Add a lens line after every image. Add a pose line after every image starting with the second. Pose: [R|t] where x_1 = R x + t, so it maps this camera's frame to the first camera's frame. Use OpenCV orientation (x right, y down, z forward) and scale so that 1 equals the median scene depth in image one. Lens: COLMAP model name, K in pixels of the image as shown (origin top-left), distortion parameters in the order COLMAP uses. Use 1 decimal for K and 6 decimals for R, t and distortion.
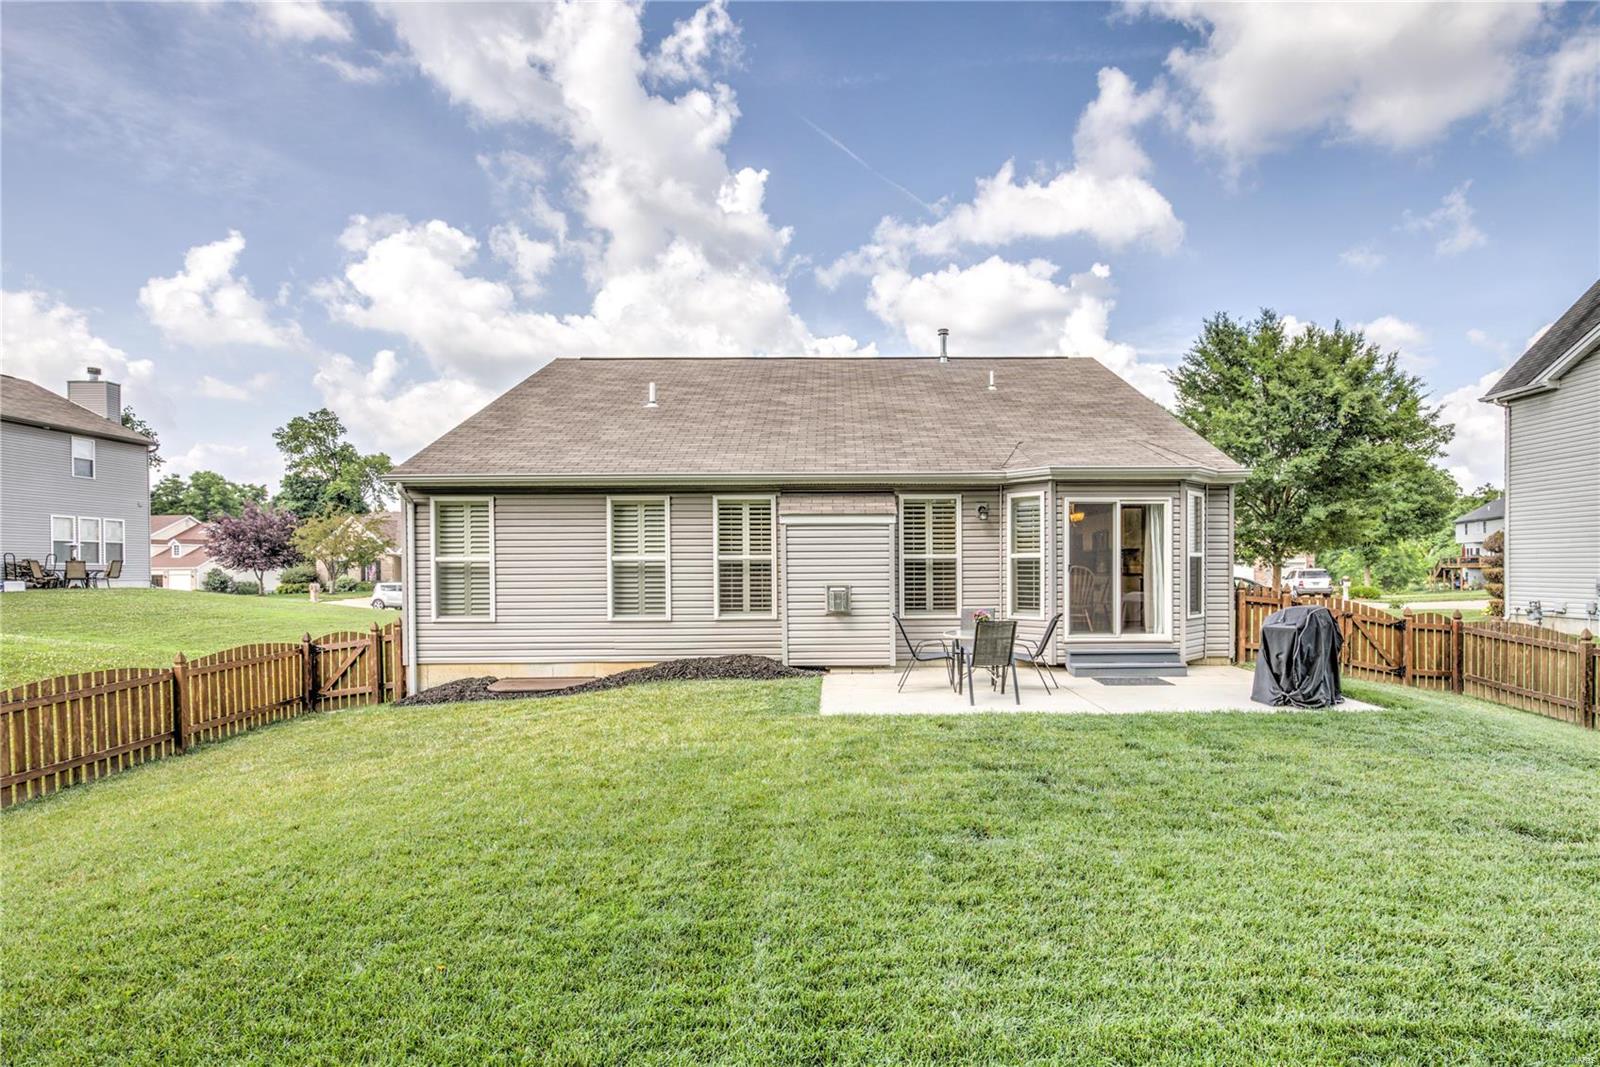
lens RADIAL K [[804.3, 0, 874.9], [0, 804.3, 570.7], [0, 0, 1]] dist [-0.004489, 0.000217]
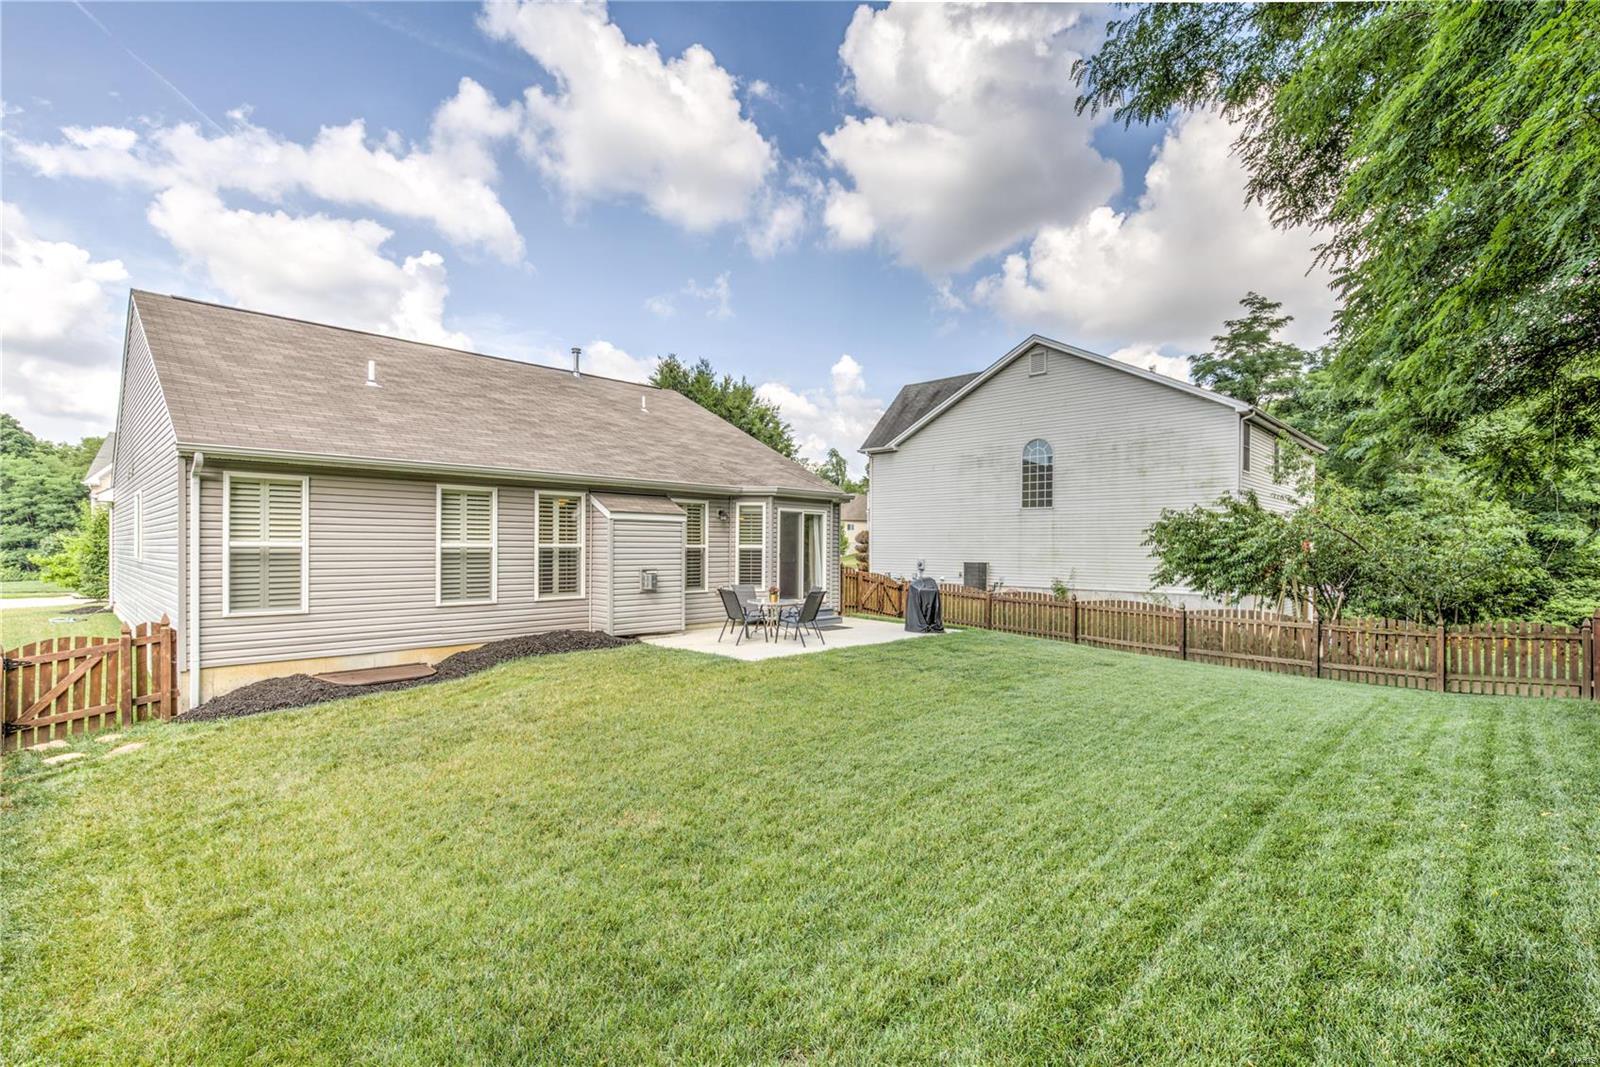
lens RADIAL K [[738.7, 0, 809.3], [0, 738.7, 537.4], [0, 0, 1]] dist [-0.004857, -0.000147]
pose [[0.704735, 0.018495, 0.709230, -0.657461], [-0.007731, 0.999801, -0.018390, -0.011451], [-0.709429, 0.007477, 0.704737, 0.005187]]
